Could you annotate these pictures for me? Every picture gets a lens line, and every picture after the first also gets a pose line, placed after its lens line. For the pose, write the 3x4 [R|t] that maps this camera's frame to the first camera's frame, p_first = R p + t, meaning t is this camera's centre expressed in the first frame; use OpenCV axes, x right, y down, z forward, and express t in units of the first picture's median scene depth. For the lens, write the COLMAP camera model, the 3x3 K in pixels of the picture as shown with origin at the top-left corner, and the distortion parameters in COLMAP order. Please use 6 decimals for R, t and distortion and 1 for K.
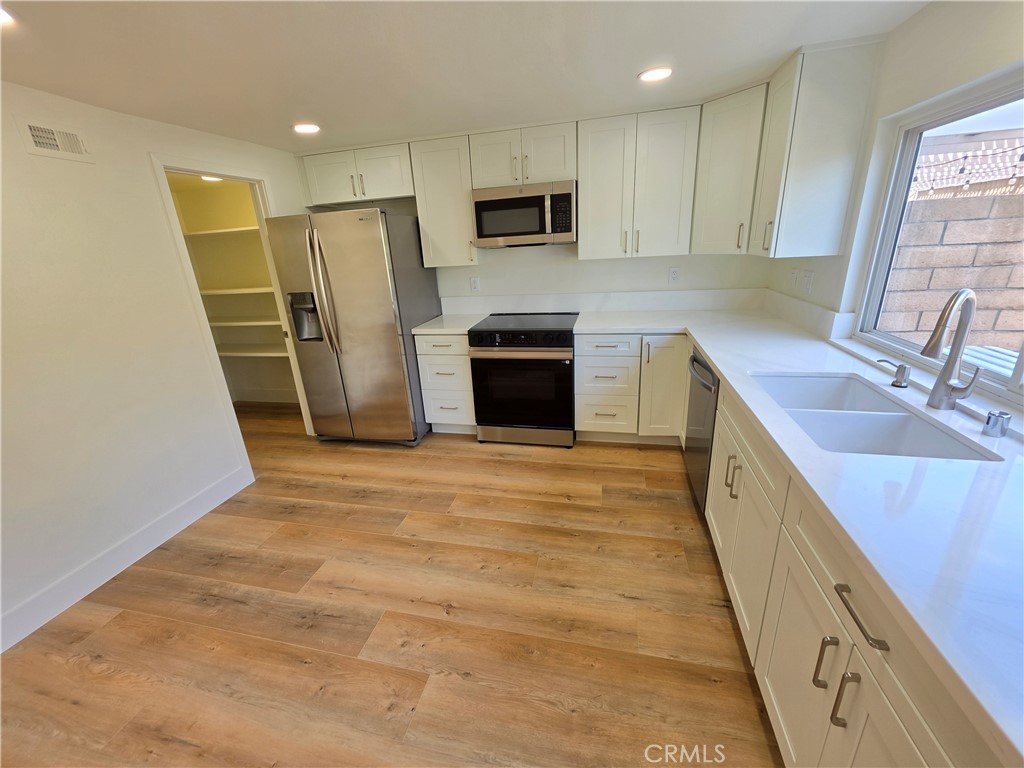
lens RADIAL K [[412.0, 0, 506.1], [0, 412.0, 382.4], [0, 0, 1]] dist [-0.000633, -0.000305]
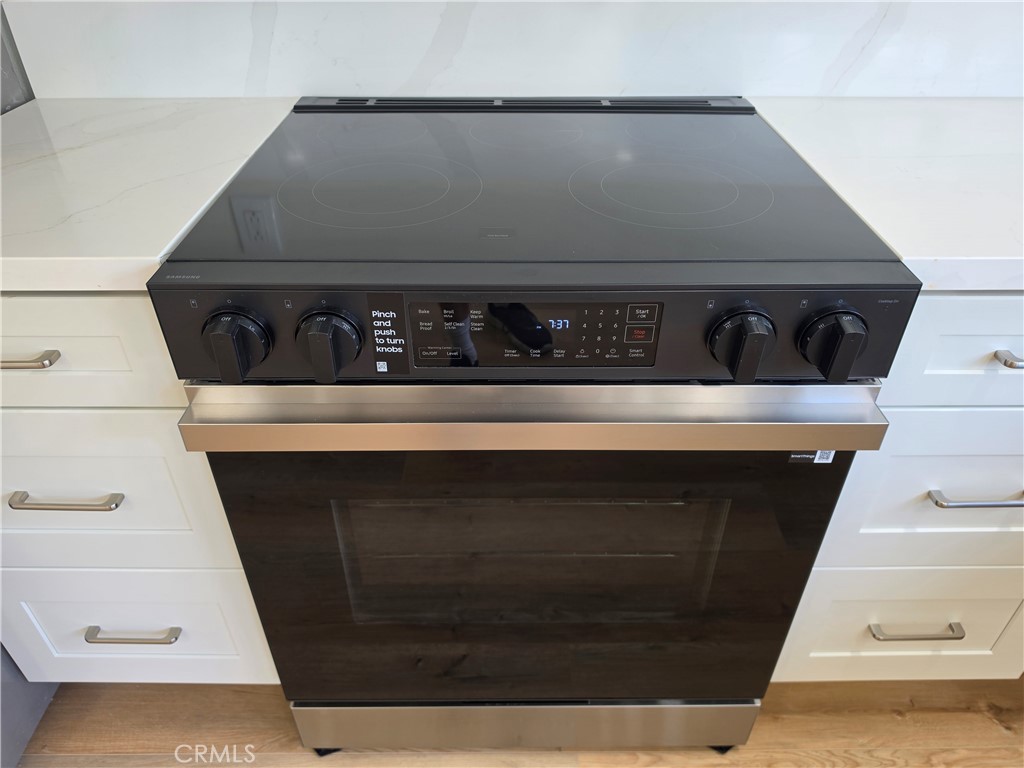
lens RADIAL K [[724.4, 0, 512.0], [0, 724.4, 384.0], [0, 0, 1]] dist [-0.003937, -0.002998]
pose [[0.967575, -0.093881, 0.234490, -0.040195], [0.023587, 0.957888, 0.286173, -0.168765], [-0.251481, -0.271363, 0.929042, 0.790262]]
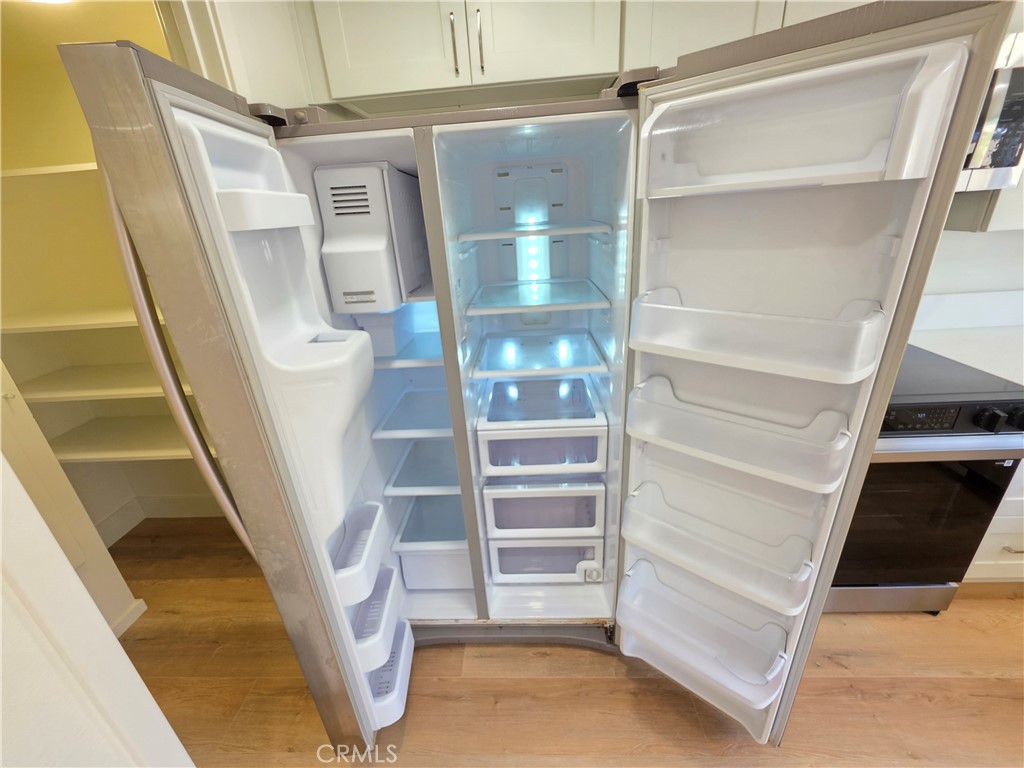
lens RADIAL K [[417.3, 0, 510.0], [0, 417.3, 381.6], [0, 0, 1]] dist [-0.000492, 0.000439]
pose [[0.980389, -0.076946, 0.181432, -0.472050], [0.067581, 0.996070, 0.057257, -0.206833], [-0.185124, -0.043873, 0.981735, 0.676049]]
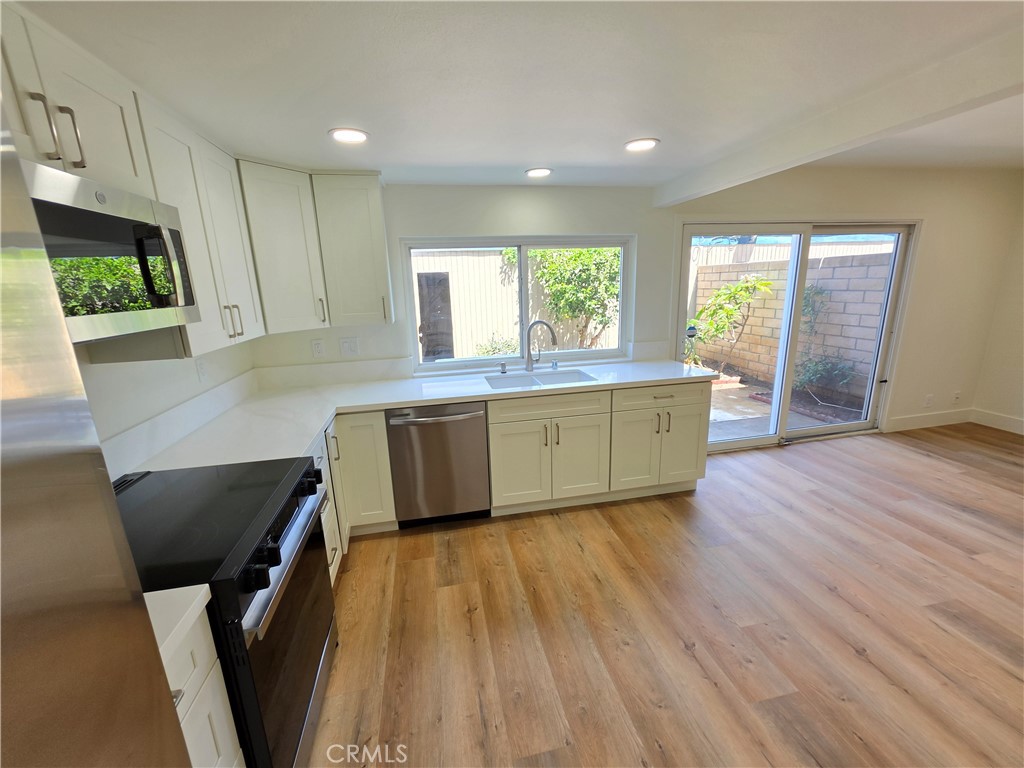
lens RADIAL K [[412.0, 0, 506.1], [0, 412.0, 382.4], [0, 0, 1]] dist [-0.000633, -0.000305]
pose [[-0.417009, -0.141319, 0.897849, -0.487501], [0.350448, 0.886457, 0.302292, -0.306524], [-0.838624, 0.440708, -0.320135, 0.904780]]
